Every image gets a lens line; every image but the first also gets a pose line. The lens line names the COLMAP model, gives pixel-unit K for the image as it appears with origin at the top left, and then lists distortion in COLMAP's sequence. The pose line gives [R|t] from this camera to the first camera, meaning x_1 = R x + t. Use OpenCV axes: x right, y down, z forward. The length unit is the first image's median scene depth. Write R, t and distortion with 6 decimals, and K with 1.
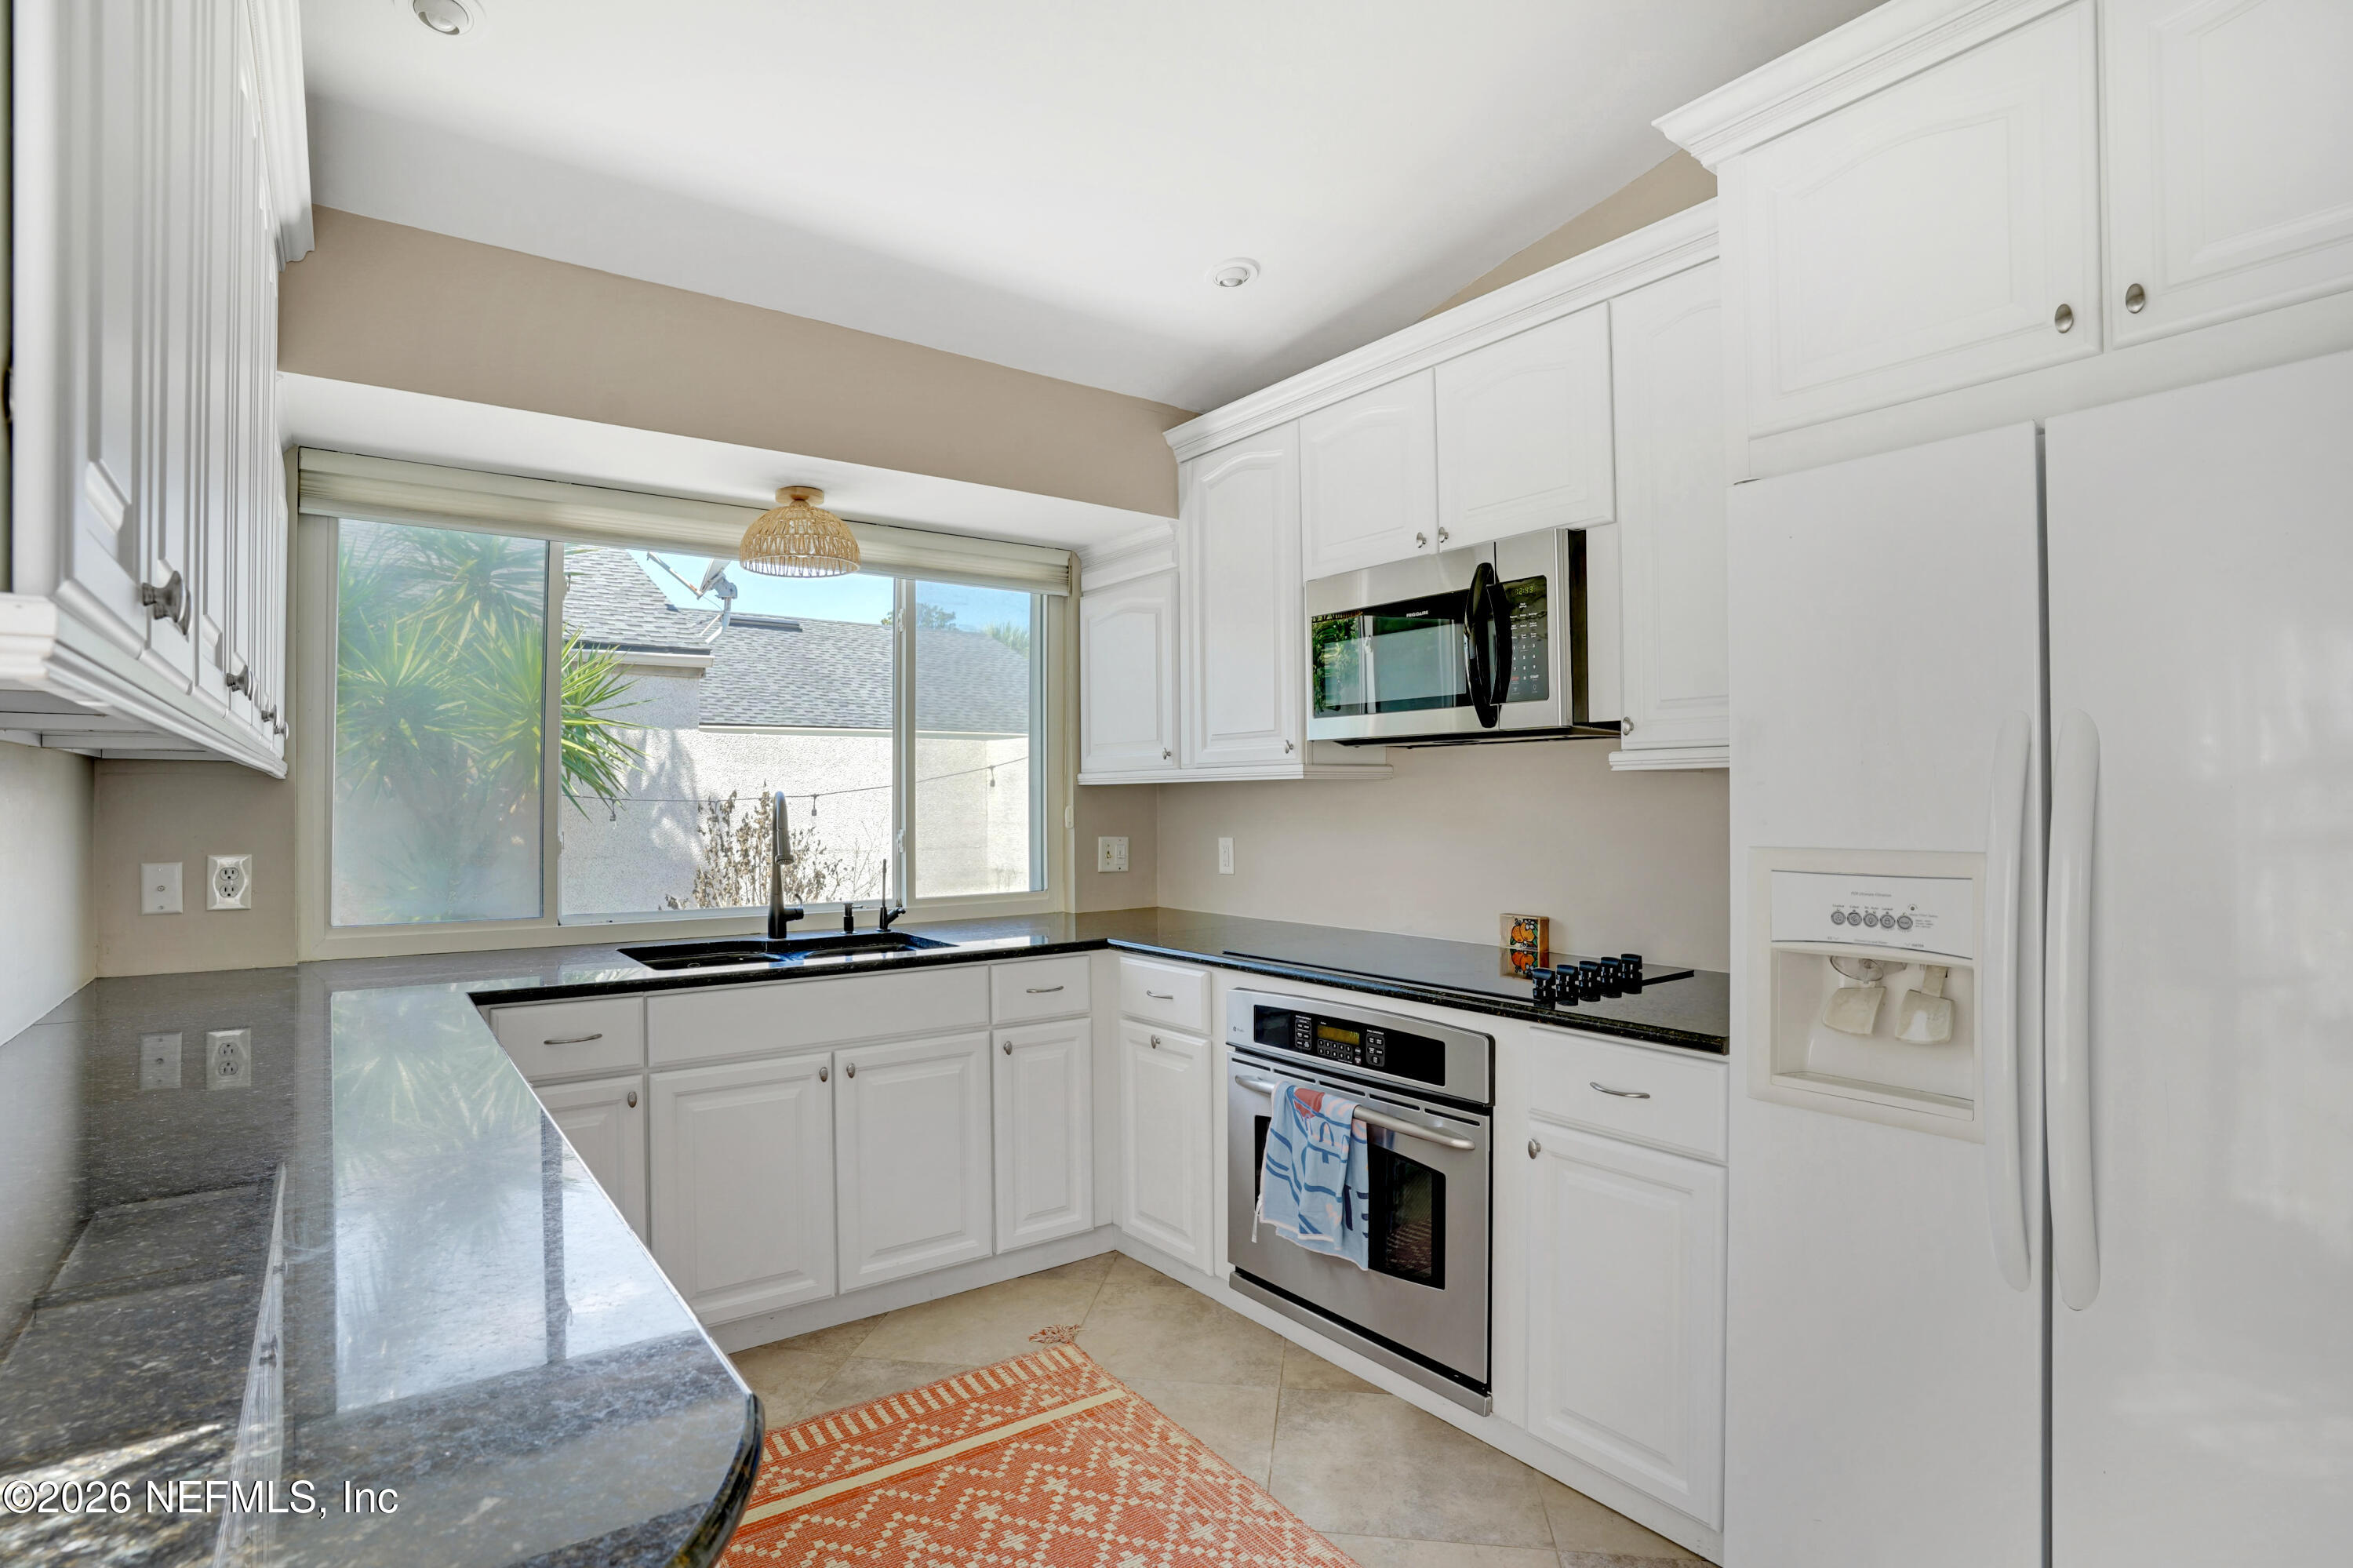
lens RADIAL K [[1183.3, 0, 1355.8], [0, 1183.3, 792.8], [0, 0, 1]] dist [-0.071570, 0.038336]
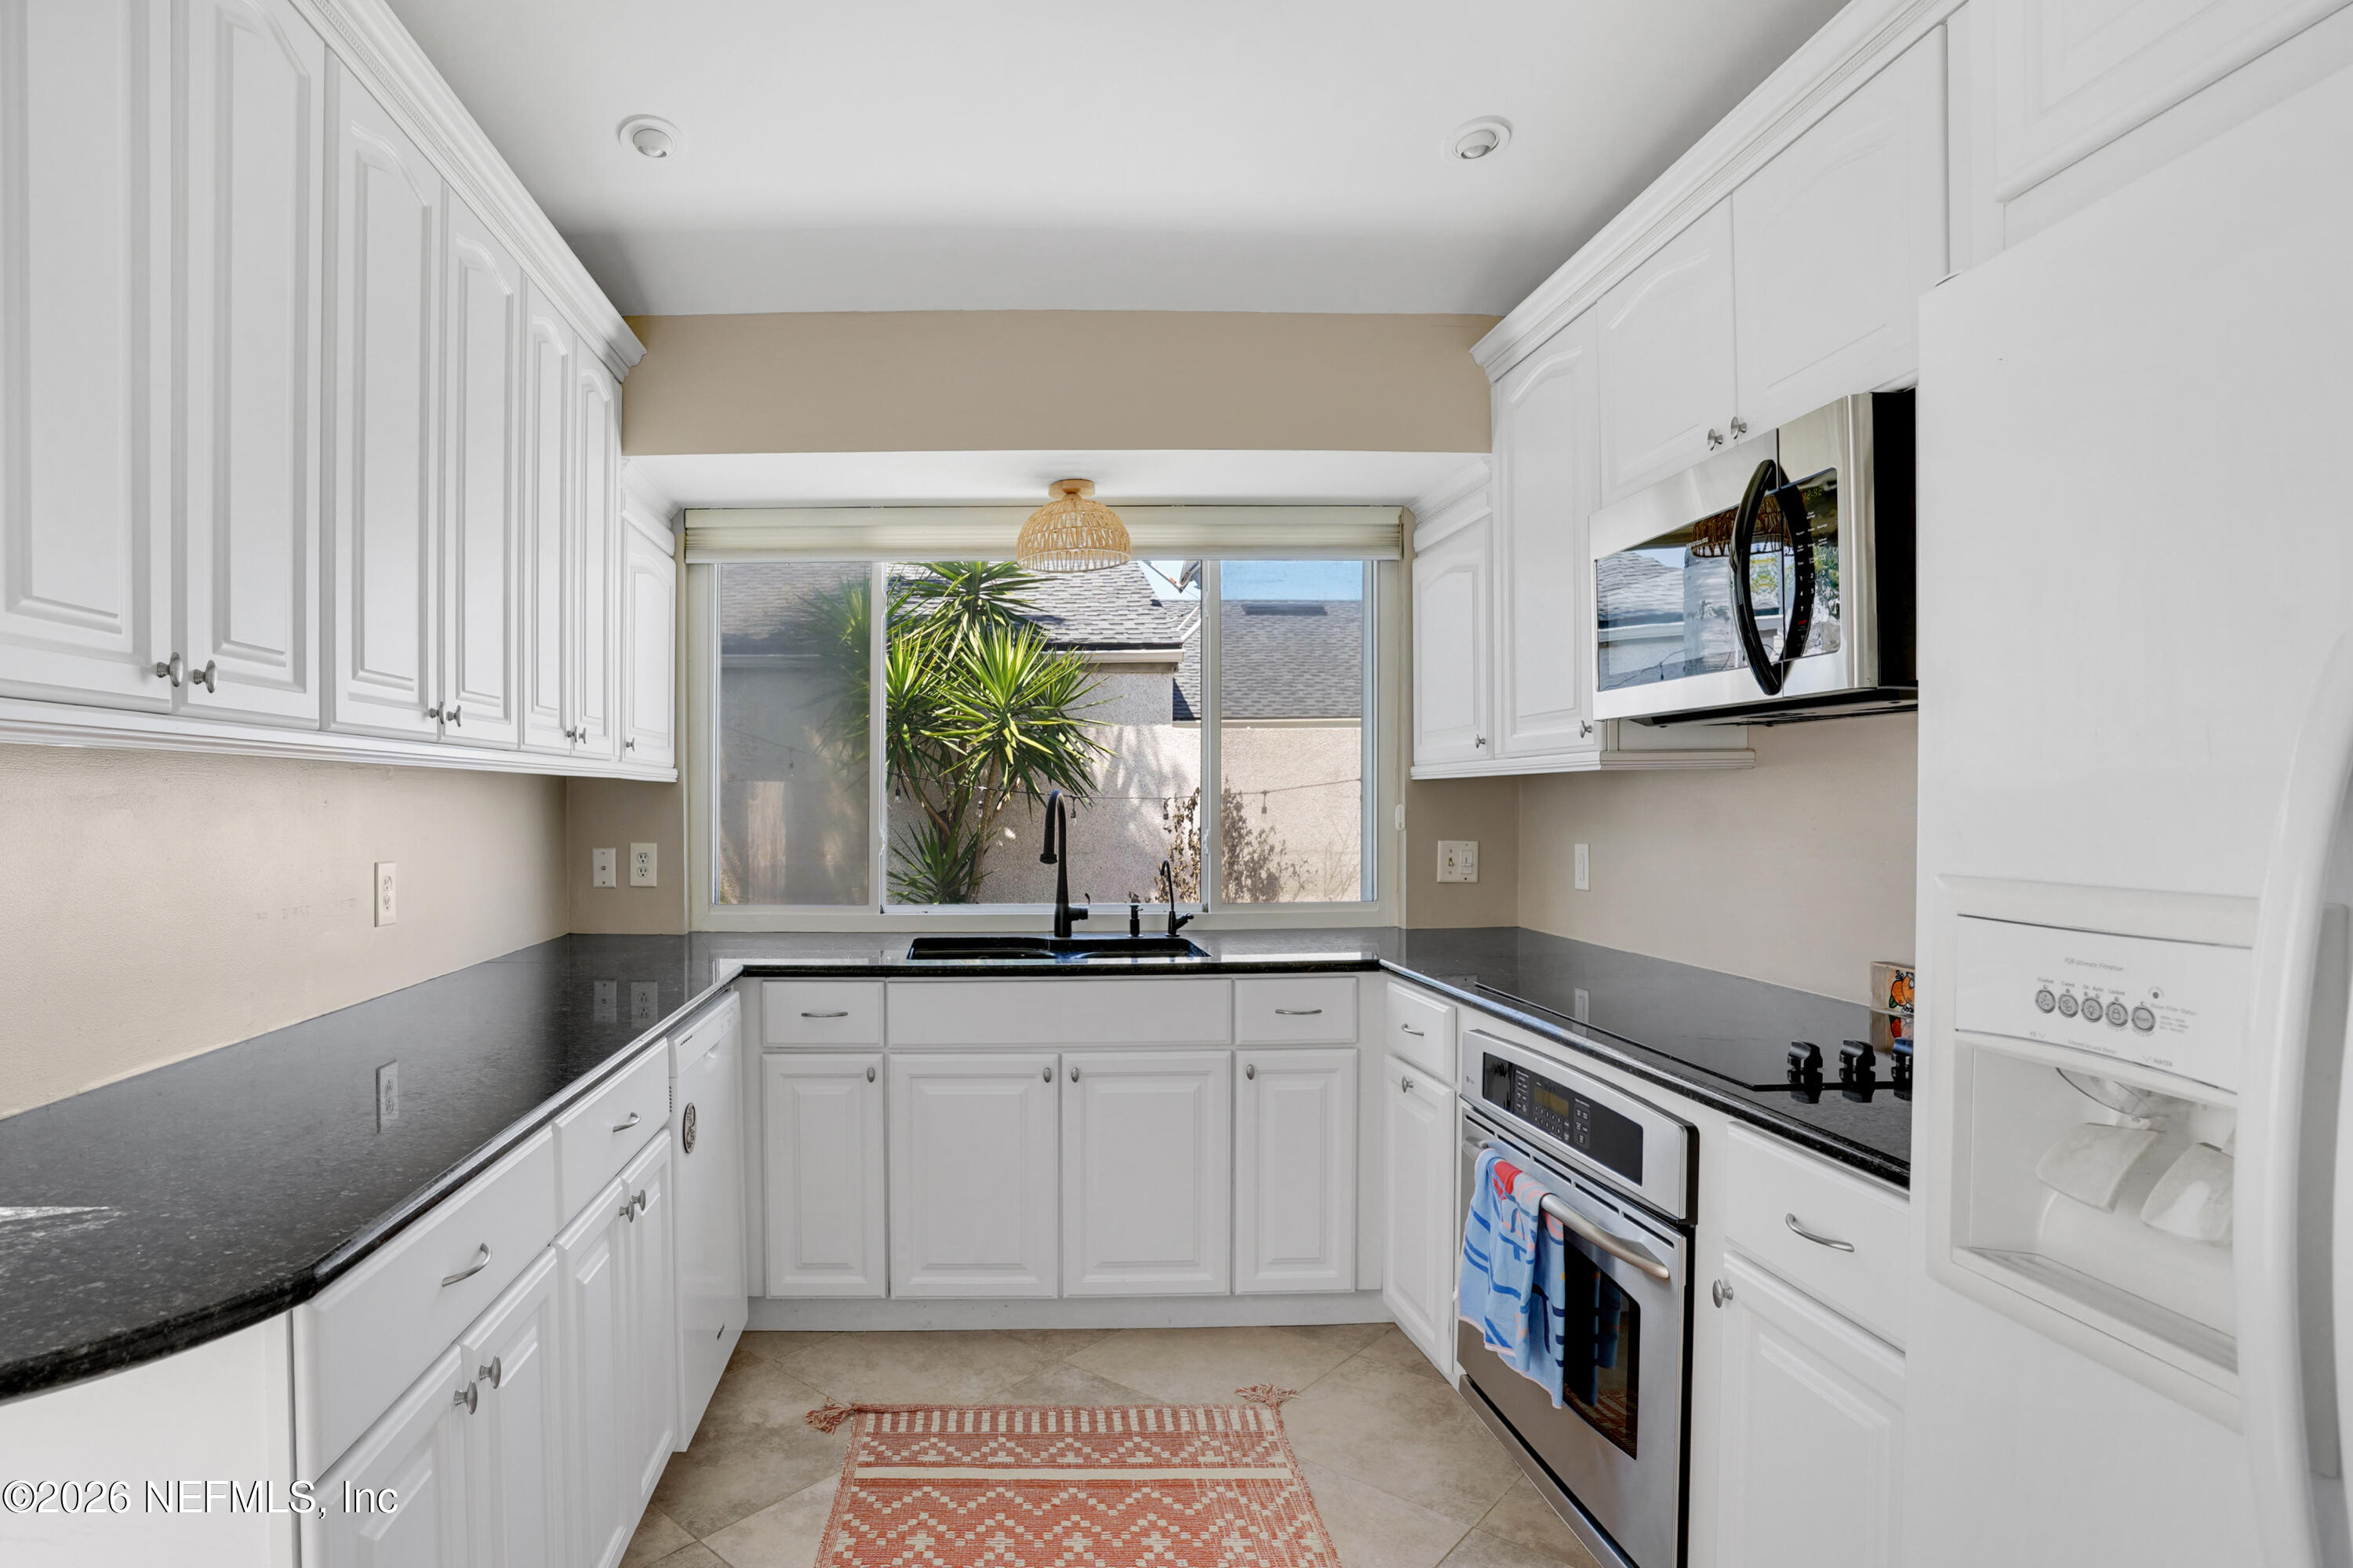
lens RADIAL K [[1357.9, 0, 1029.9], [0, 1357.9, 830.2], [0, 0, 1]] dist [-0.053699, 0.002735]
pose [[0.776385, 0.013730, -0.630110, 0.256712], [0.006543, 0.999533, 0.029841, -0.001802], [0.630225, -0.027291, 0.775933, 0.095798]]
